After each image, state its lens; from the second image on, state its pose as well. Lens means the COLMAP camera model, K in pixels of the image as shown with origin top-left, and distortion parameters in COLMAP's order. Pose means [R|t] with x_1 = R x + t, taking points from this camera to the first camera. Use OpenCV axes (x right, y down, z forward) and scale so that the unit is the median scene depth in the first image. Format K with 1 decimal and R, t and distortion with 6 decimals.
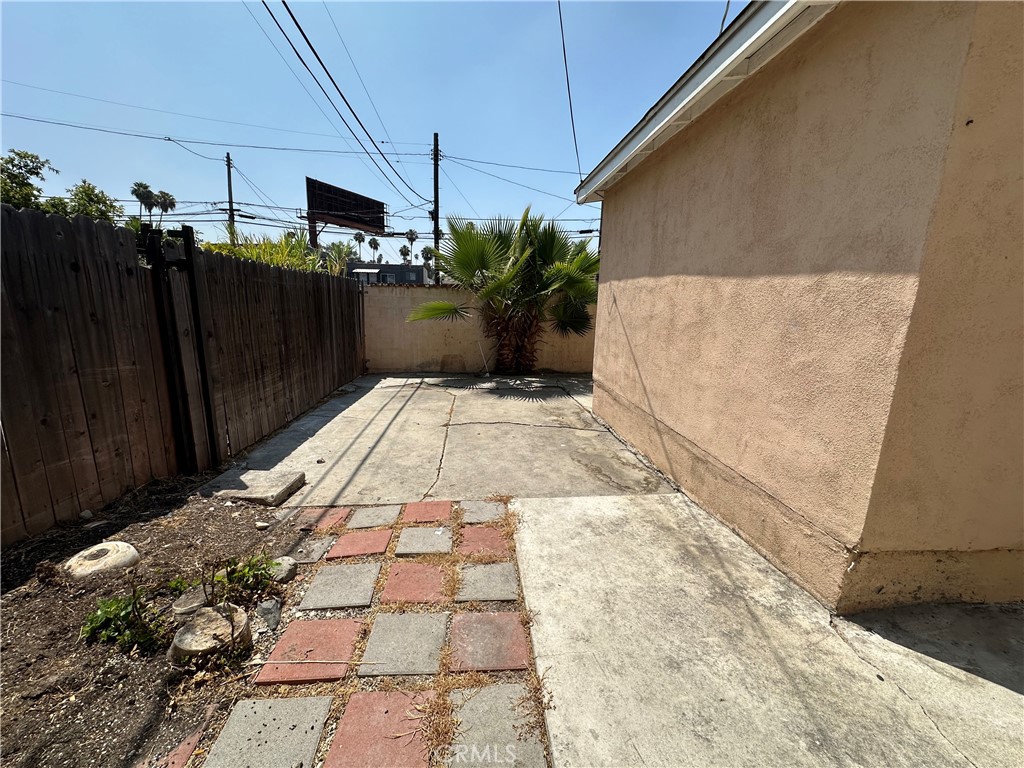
lens RADIAL K [[407.8, 0, 508.9], [0, 407.8, 384.7], [0, 0, 1]] dist [-0.003116, -0.000177]
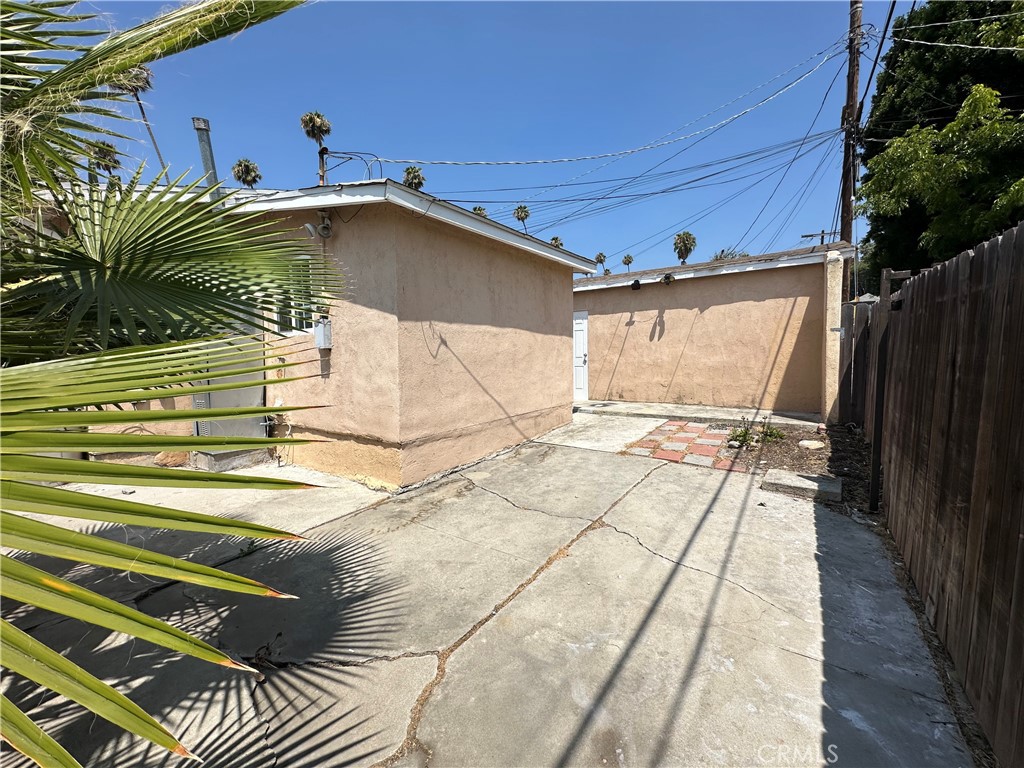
lens RADIAL K [[407.8, 0, 508.9], [0, 407.8, 384.7], [0, 0, 1]] dist [-0.003116, -0.000177]
pose [[-0.757977, -0.064578, 0.649077, -0.559903], [0.130050, 0.960147, 0.247396, -0.370002], [-0.639186, 0.271932, -0.719371, 1.831461]]
